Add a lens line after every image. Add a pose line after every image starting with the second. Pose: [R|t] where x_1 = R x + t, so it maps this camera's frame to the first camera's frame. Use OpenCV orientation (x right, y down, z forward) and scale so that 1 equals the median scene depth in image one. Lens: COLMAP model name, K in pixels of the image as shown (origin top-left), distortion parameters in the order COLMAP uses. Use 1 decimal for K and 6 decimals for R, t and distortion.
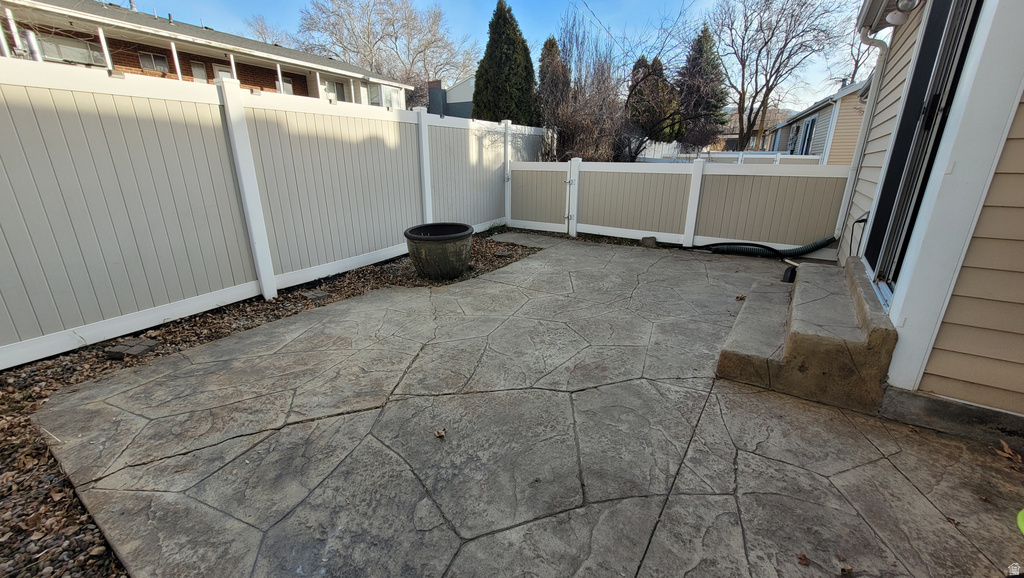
lens RADIAL K [[400.0, 0, 515.1], [0, 400.0, 290.2], [0, 0, 1]] dist [0.001969, 0.000324]
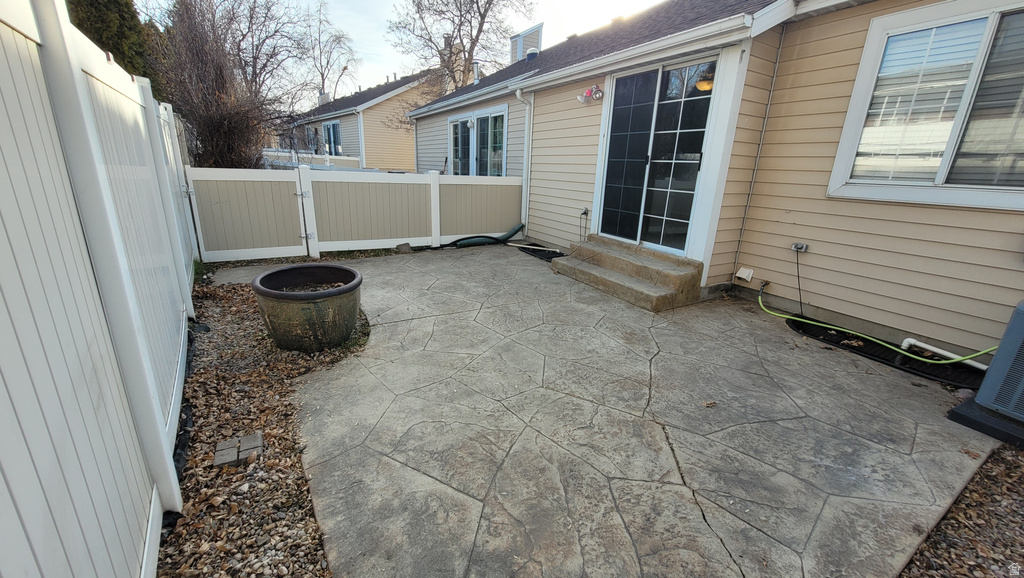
lens RADIAL K [[400.0, 0, 511.0], [0, 400.0, 286.3], [0, 0, 1]] dist [0.001969, 0.000324]
pose [[0.436354, -0.247016, 0.865204, -0.992024], [0.241293, 0.958482, 0.151954, -0.245432], [-0.866817, 0.142462, 0.477841, 0.568875]]
